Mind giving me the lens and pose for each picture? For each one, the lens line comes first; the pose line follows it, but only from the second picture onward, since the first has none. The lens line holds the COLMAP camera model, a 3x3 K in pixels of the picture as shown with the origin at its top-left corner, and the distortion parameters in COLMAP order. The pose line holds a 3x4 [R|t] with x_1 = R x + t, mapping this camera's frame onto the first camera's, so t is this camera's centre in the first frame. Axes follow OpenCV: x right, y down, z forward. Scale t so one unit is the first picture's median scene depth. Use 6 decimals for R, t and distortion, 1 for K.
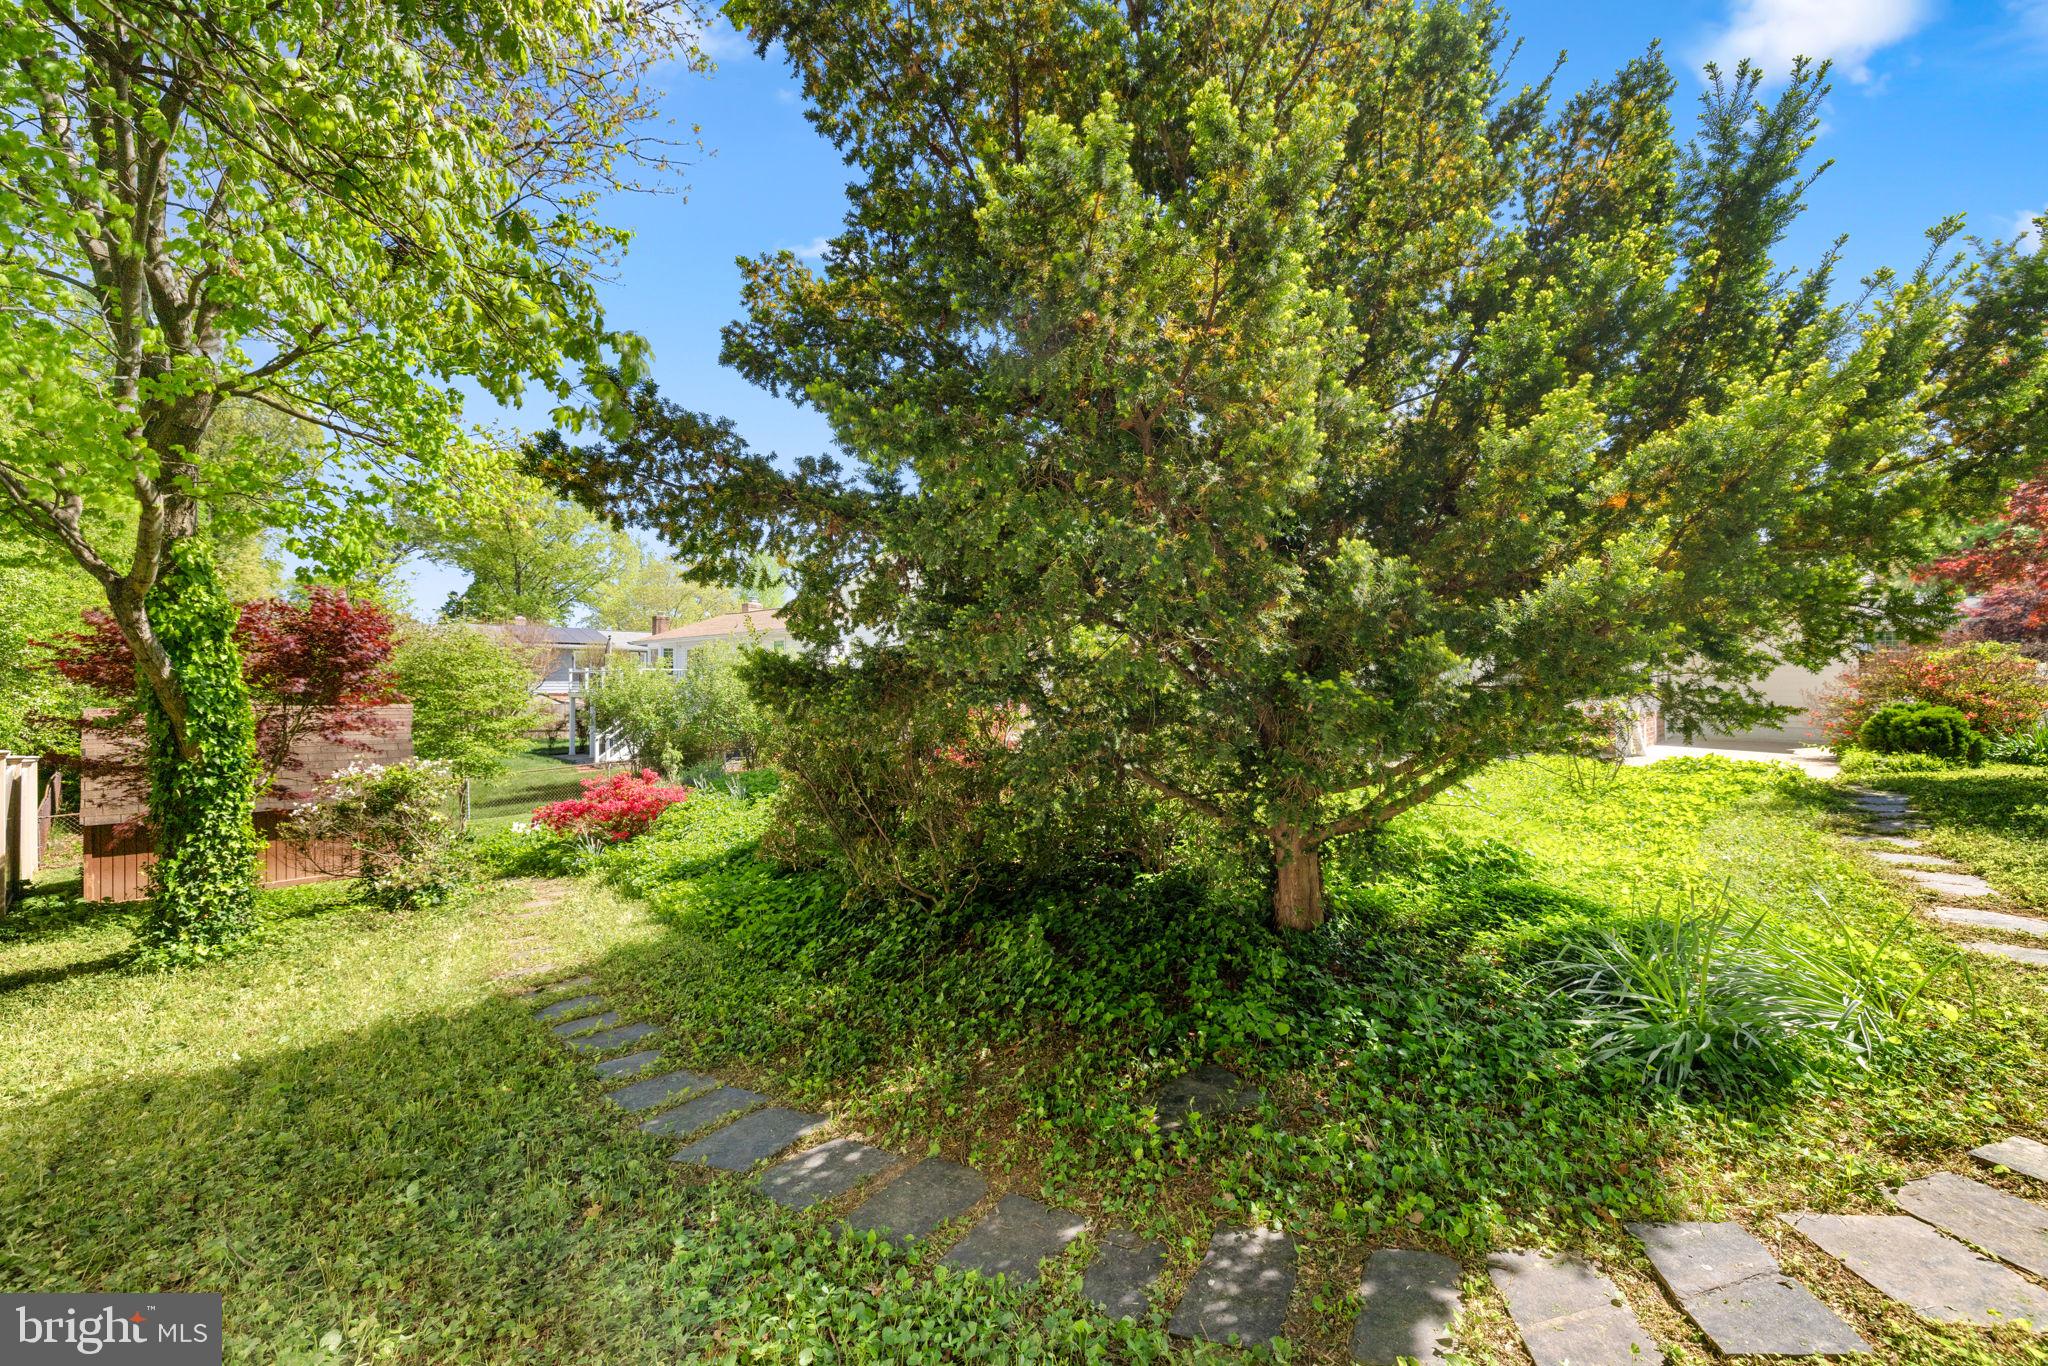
lens RADIAL K [[857.0, 0, 1033.7], [0, 857.0, 692.8], [0, 0, 1]] dist [-0.001722, 0.001513]
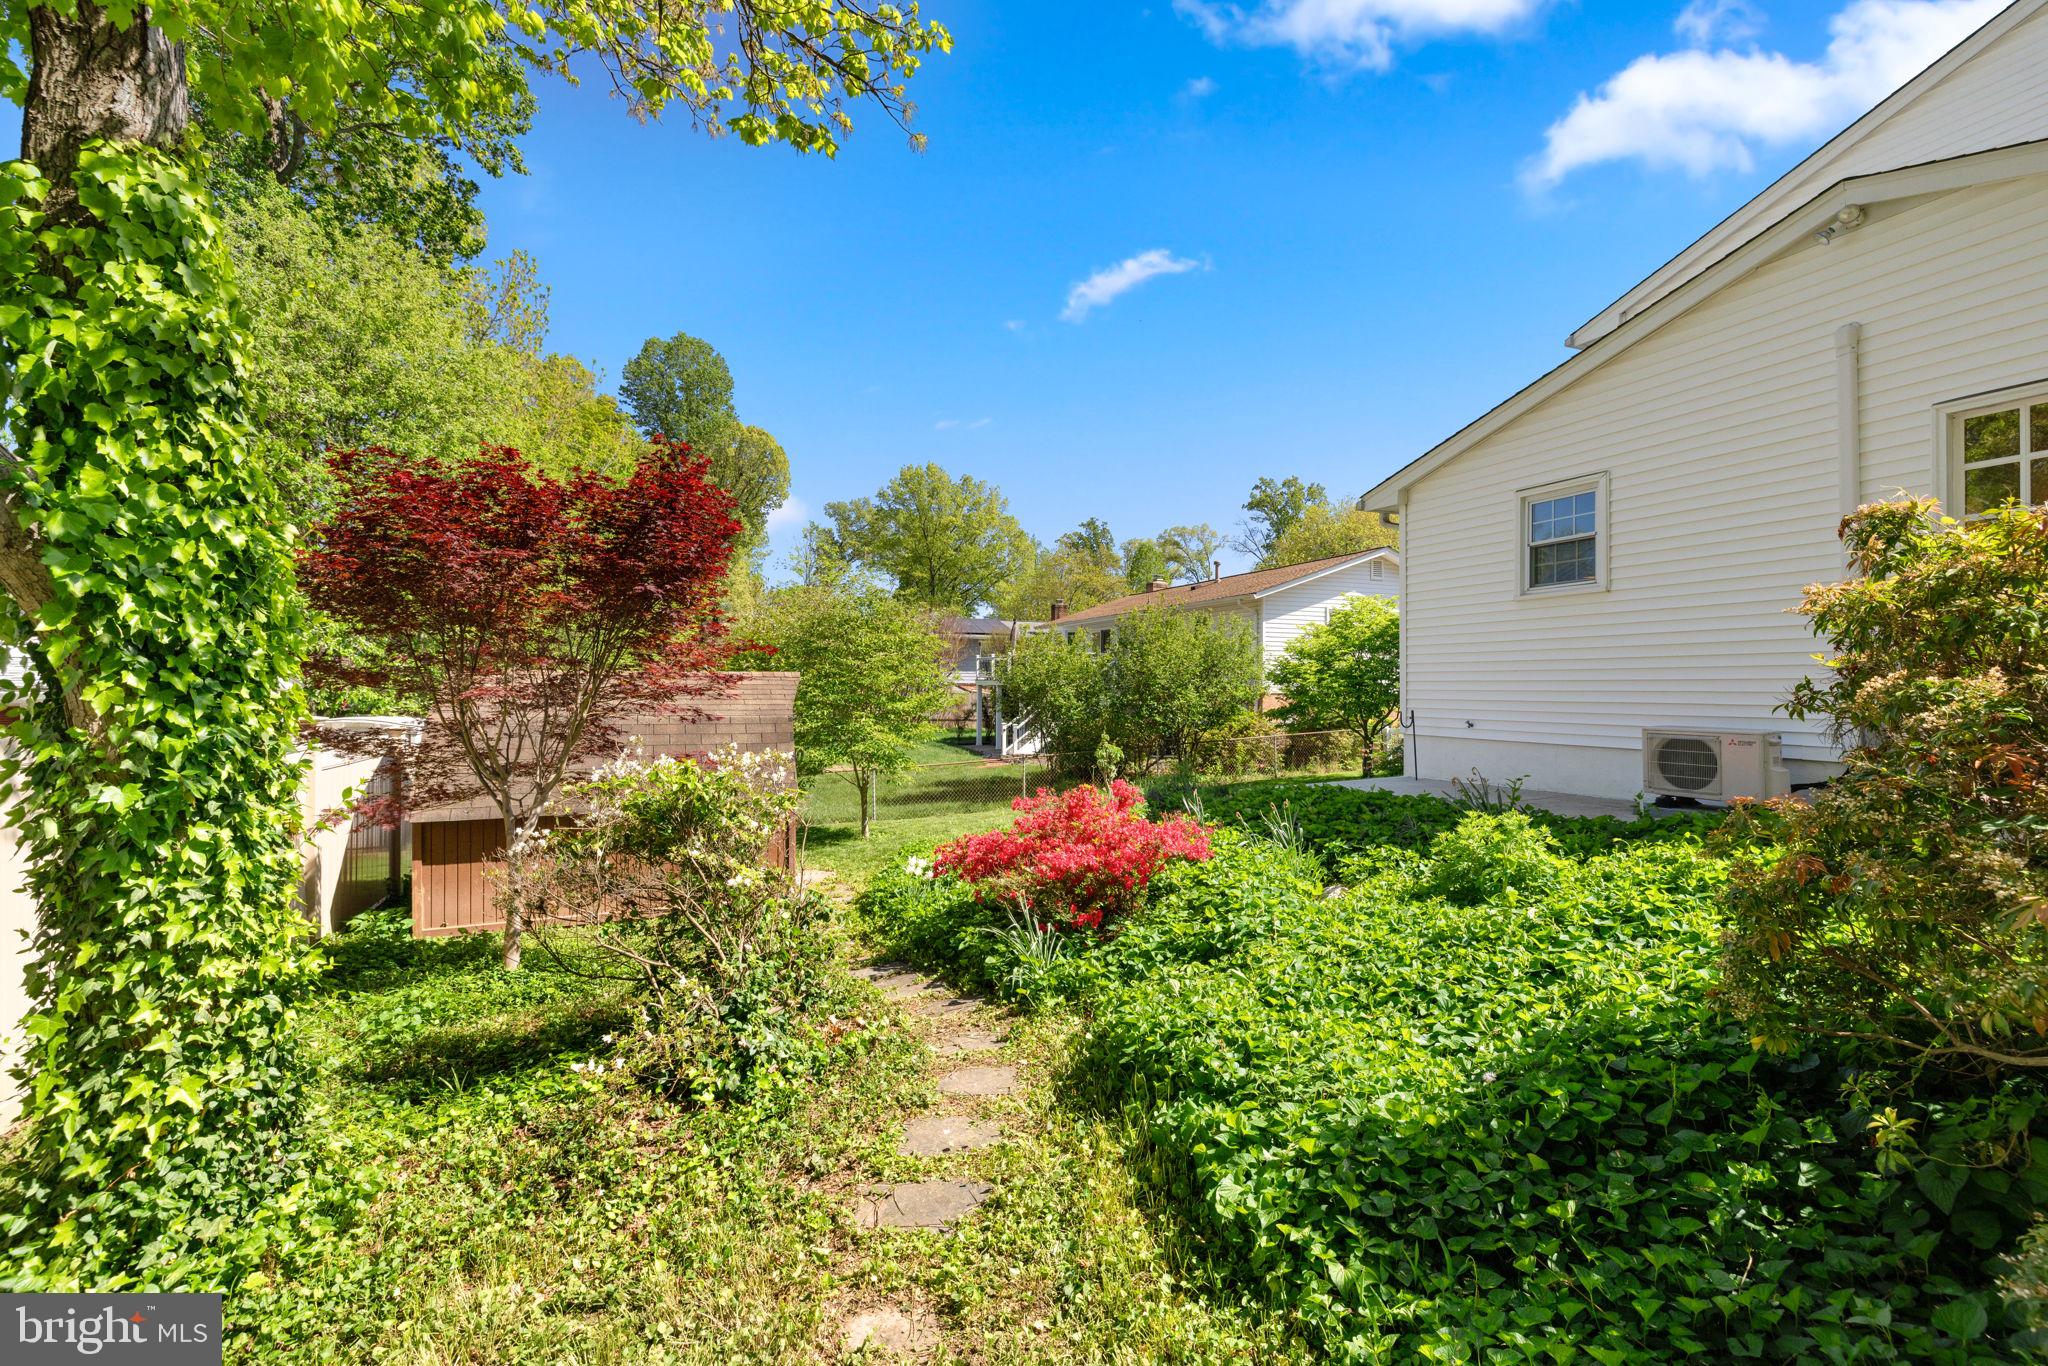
lens RADIAL K [[857.0, 0, 1022.4], [0, 857.0, 687.4], [0, 0, 1]] dist [-0.001722, 0.001513]
pose [[0.905239, 0.002734, -0.424893, -0.318735], [-0.004672, 0.999983, -0.003518, 0.038265], [0.424876, 0.005170, 0.905237, 0.556751]]
